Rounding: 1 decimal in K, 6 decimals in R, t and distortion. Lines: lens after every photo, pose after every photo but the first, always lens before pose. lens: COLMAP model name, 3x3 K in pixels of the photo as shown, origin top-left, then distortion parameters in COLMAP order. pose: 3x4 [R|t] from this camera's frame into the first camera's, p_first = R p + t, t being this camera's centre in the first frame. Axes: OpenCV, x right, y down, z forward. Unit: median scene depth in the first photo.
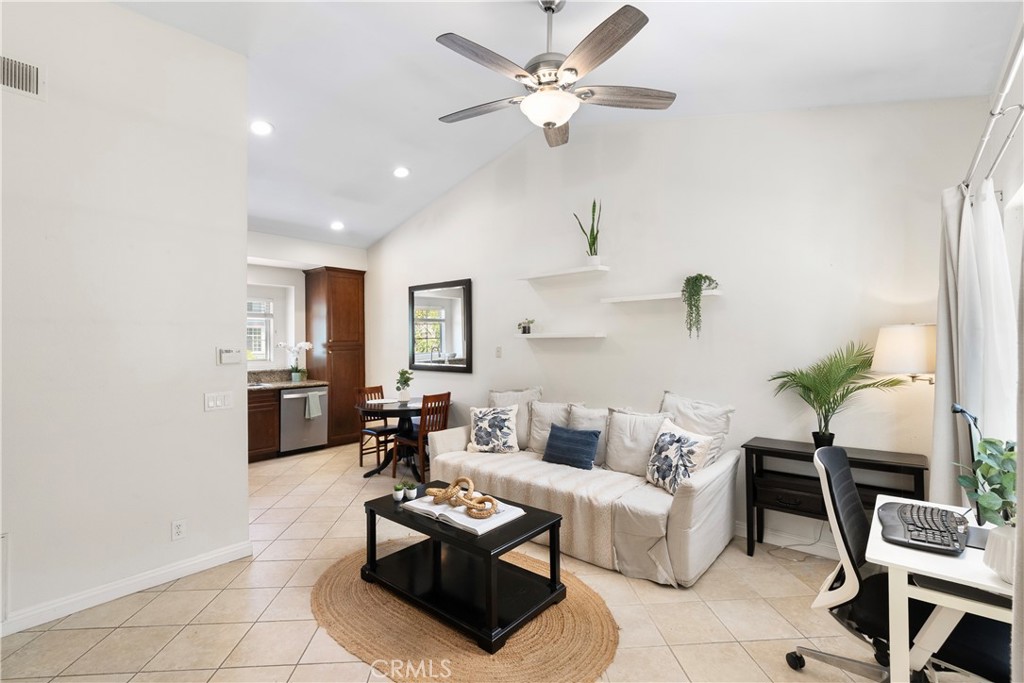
lens RADIAL K [[465.8, 0, 510.2], [0, 465.8, 338.8], [0, 0, 1]] dist [-0.000480, -0.000073]
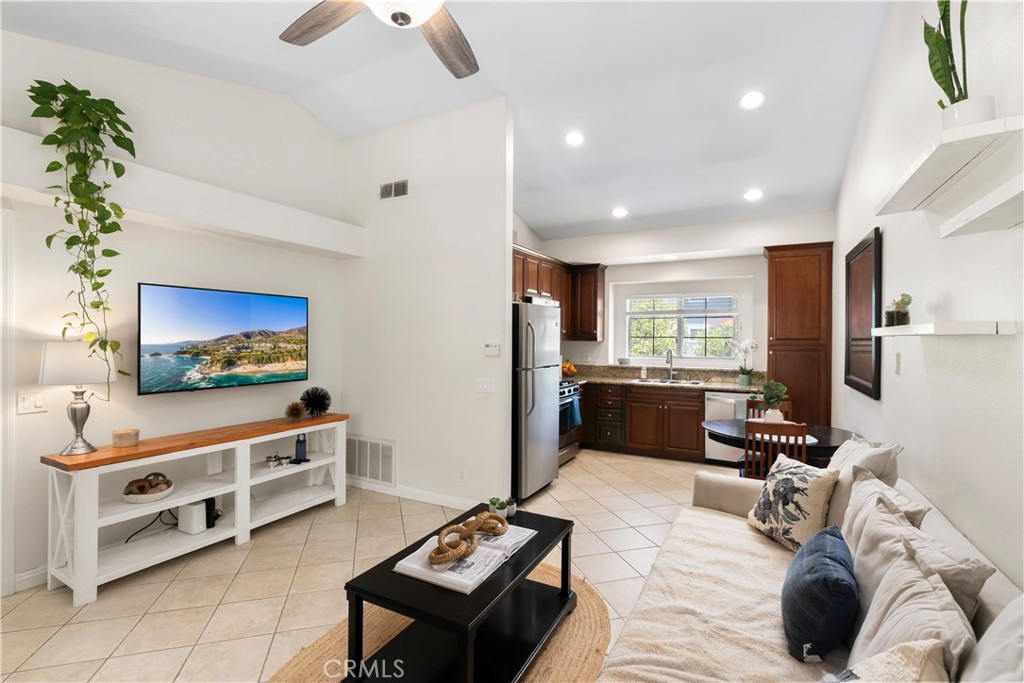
lens RADIAL K [[465.8, 0, 513.7], [0, 465.8, 339.8], [0, 0, 1]] dist [-0.000480, -0.000073]
pose [[0.211157, 0.011713, -0.977382, 0.305991], [-0.000817, 0.999930, 0.011807, -0.002131], [0.977452, -0.001695, 0.211152, 0.399074]]
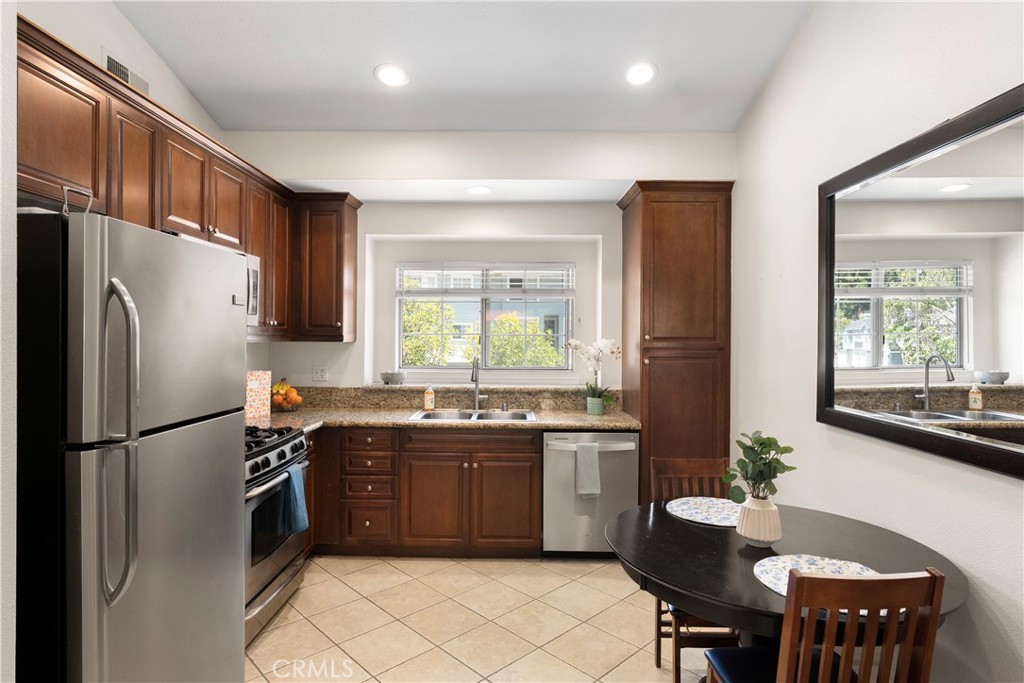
lens RADIAL K [[543.9, 0, 506.1], [0, 543.9, 339.9], [0, 0, 1]] dist [-0.012967, 0.000874]
pose [[0.638204, 0.014704, -0.769727, -0.052399], [-0.006257, 0.999884, 0.013913, 0.000423], [0.769842, -0.004063, 0.638222, 0.539371]]
